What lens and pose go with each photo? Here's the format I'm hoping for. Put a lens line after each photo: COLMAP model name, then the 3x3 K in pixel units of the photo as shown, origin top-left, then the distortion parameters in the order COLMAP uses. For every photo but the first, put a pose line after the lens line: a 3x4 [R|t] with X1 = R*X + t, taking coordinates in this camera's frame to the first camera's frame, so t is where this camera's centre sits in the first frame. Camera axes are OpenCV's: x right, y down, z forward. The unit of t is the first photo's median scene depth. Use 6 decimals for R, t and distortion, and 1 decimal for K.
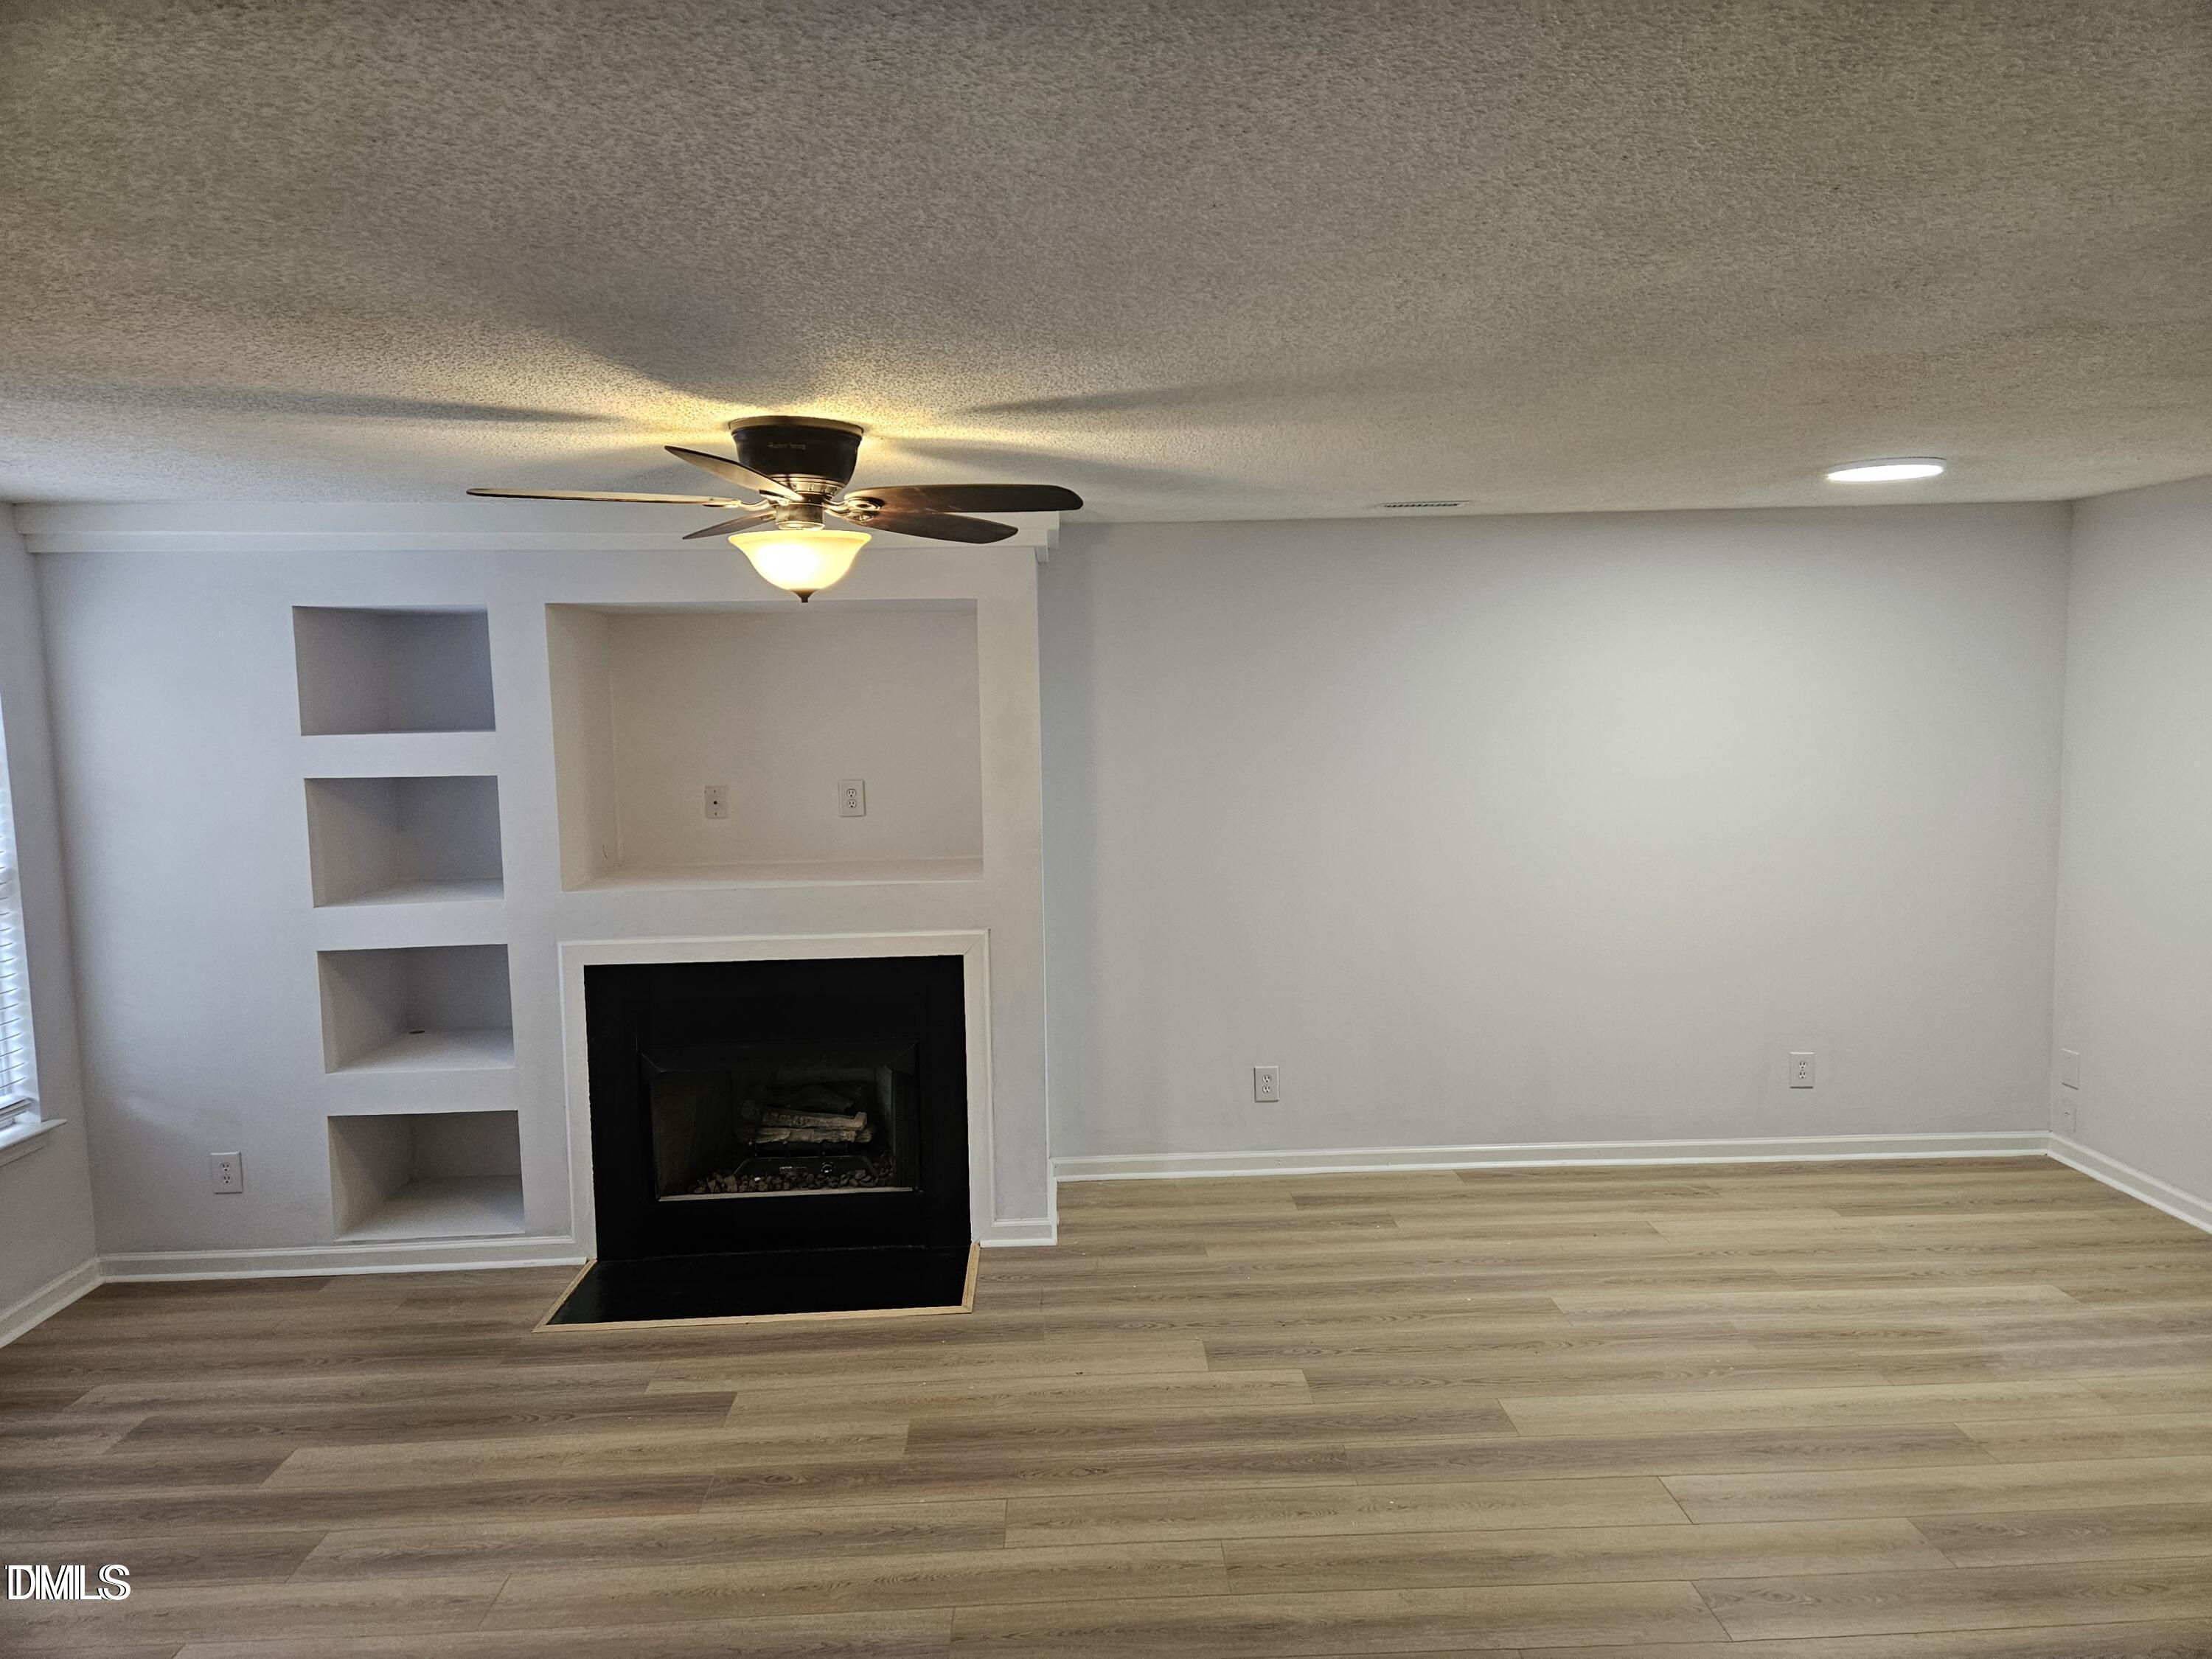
lens RADIAL K [[1467.9, 0, 1114.5], [0, 1467.9, 826.6], [0, 0, 1]] dist [0.093892, -0.084055]
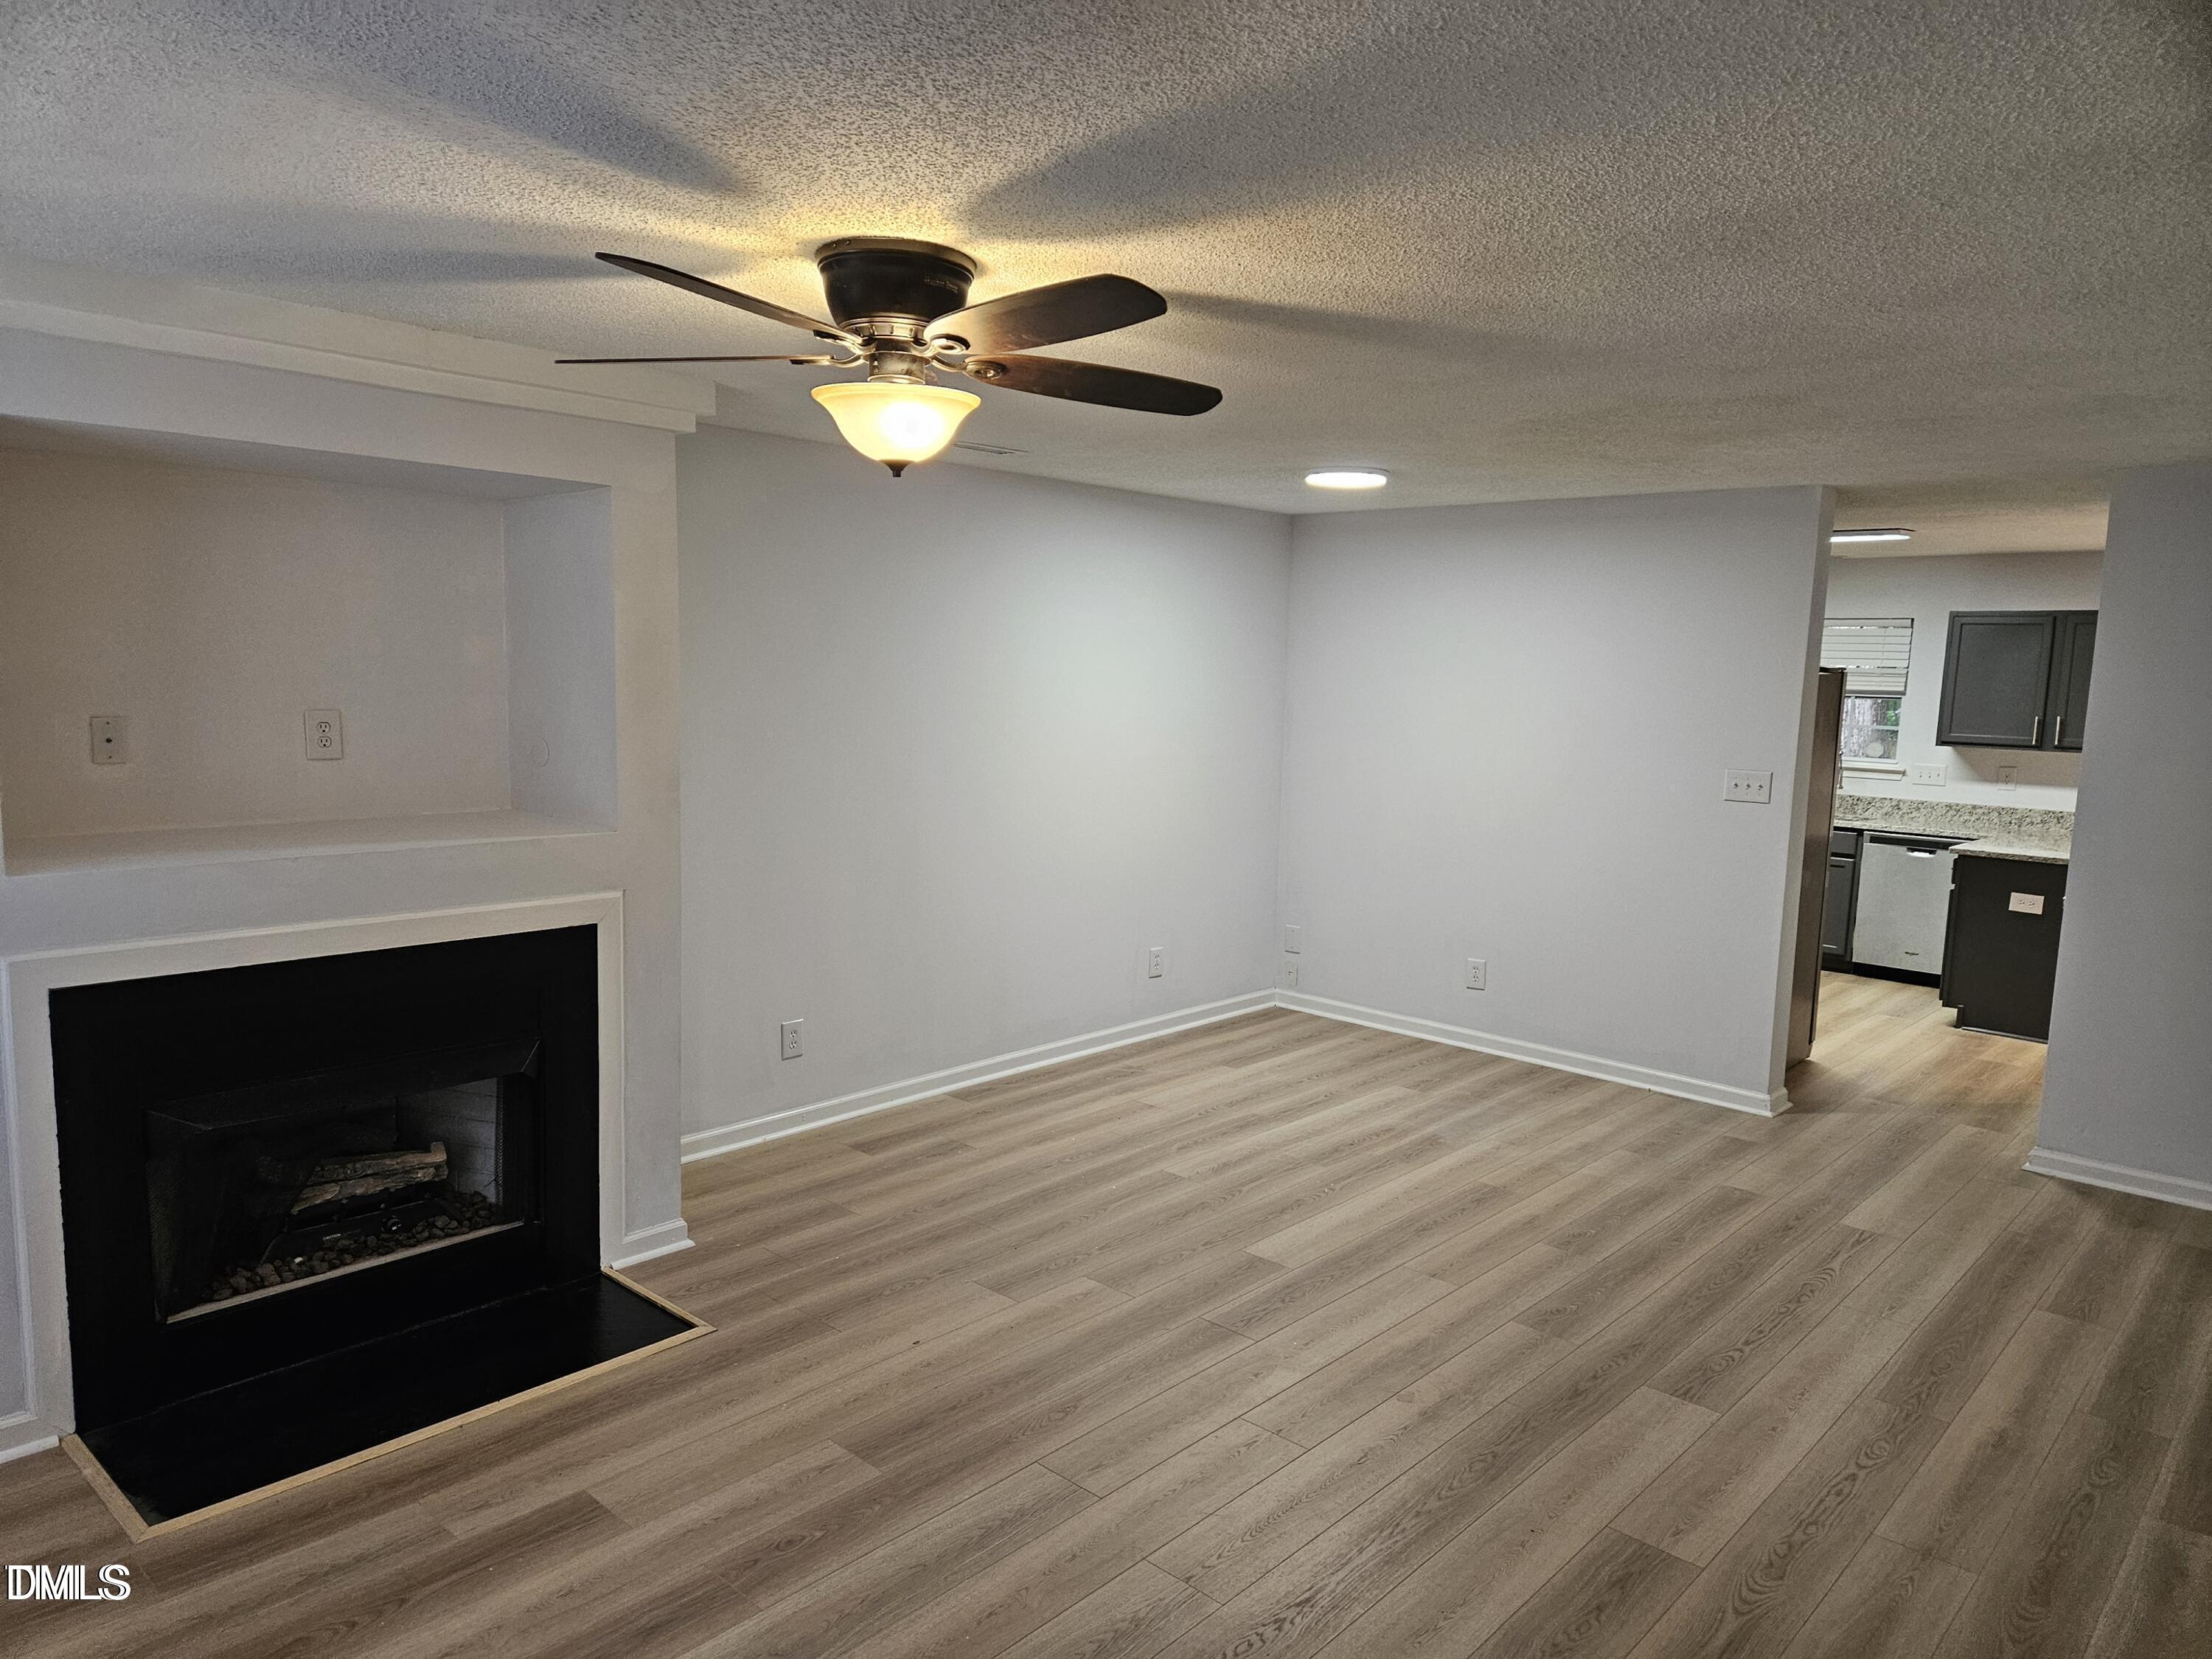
lens RADIAL K [[1473.2, 0, 1084.5], [0, 1473.2, 850.8], [0, 0, 1]] dist [0.084650, -0.072158]
pose [[0.707765, -0.053037, 0.704454, -0.519482], [0.025831, 0.998454, 0.049219, 0.014215], [-0.705976, -0.016639, 0.708041, 0.236543]]
